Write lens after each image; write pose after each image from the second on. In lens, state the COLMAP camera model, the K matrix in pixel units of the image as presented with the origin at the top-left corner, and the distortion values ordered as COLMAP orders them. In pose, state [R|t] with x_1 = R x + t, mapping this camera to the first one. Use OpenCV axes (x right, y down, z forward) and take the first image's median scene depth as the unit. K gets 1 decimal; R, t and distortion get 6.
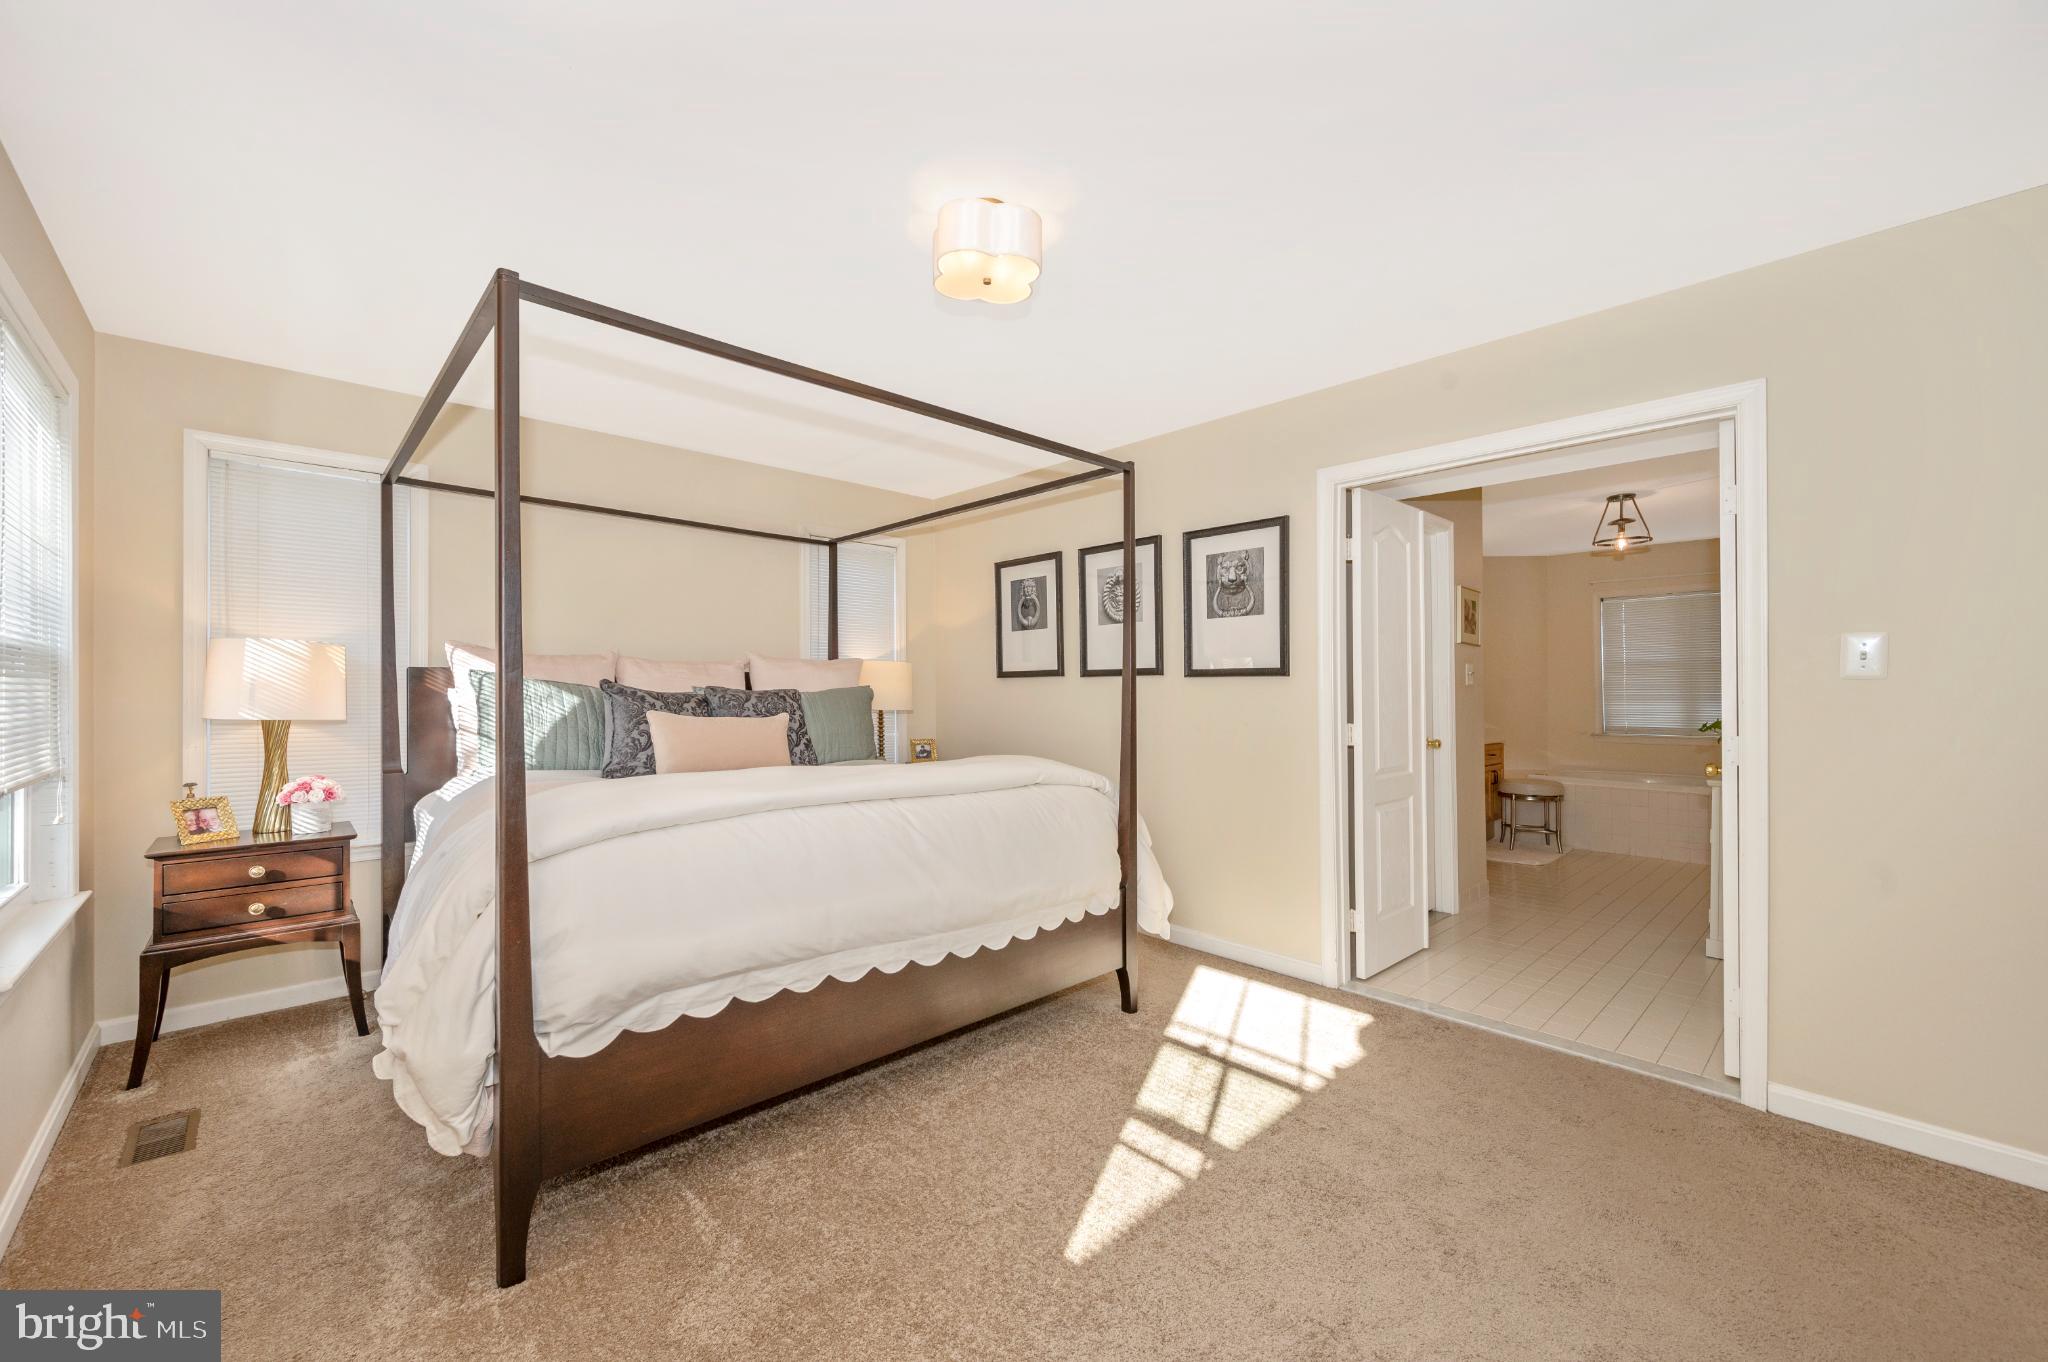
lens RADIAL K [[816.9, 0, 1024.0], [0, 816.9, 681.0], [0, 0, 1]] dist [0.000140, 0.000456]
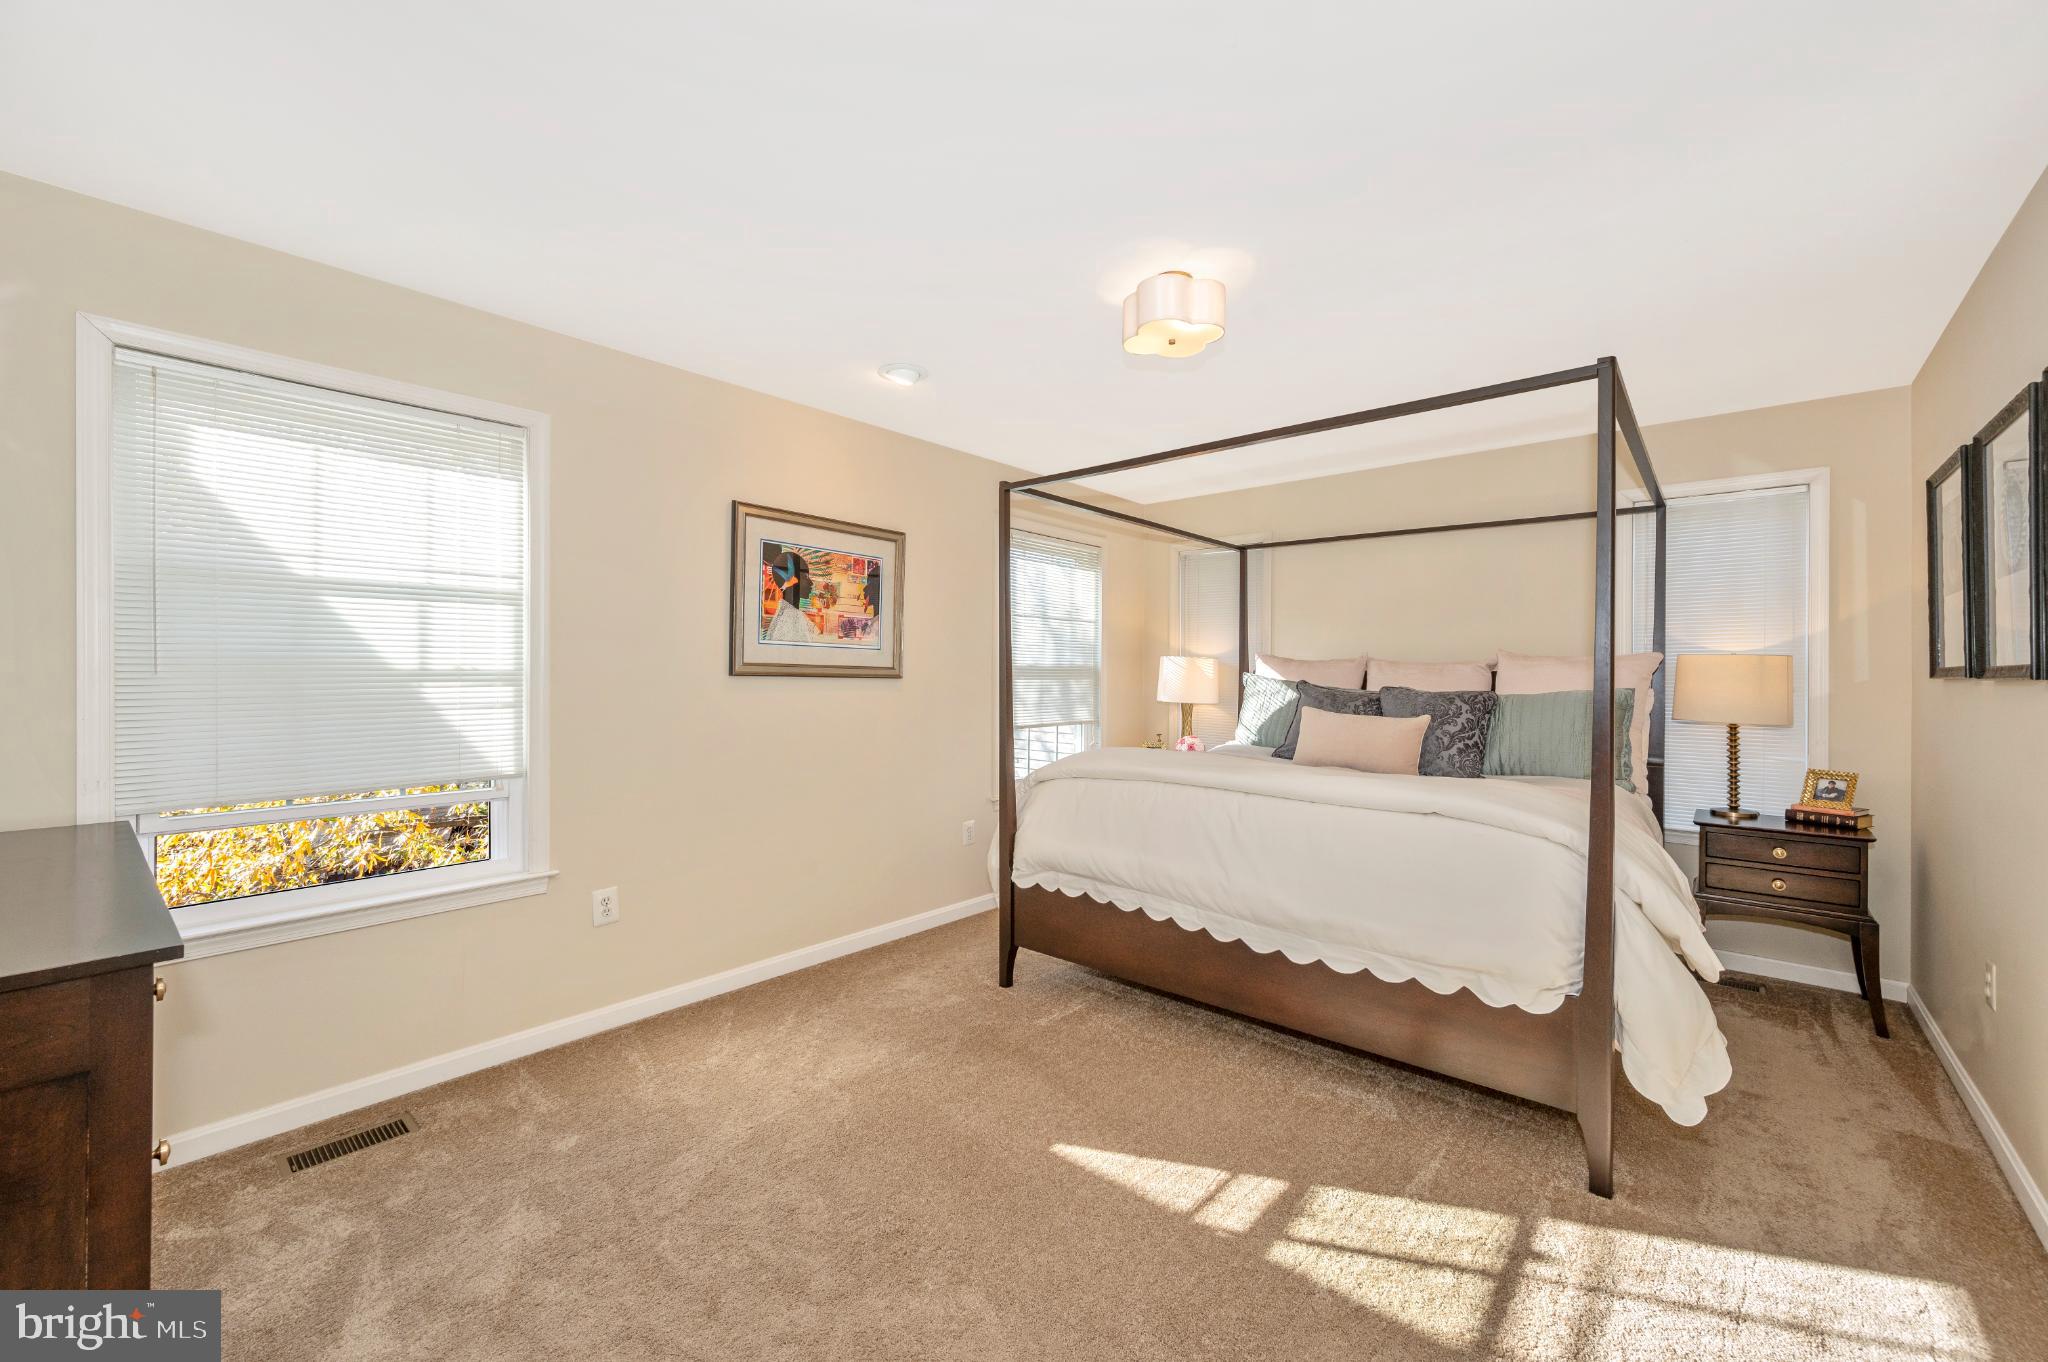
lens RADIAL K [[816.9, 0, 1024.0], [0, 816.9, 681.0], [0, 0, 1]] dist [0.000140, 0.000456]
pose [[0.082287, 0.013402, -0.996519, 0.889129], [0.008270, 0.999866, 0.014130, -0.027138], [0.996574, -0.009404, 0.082165, 0.575970]]
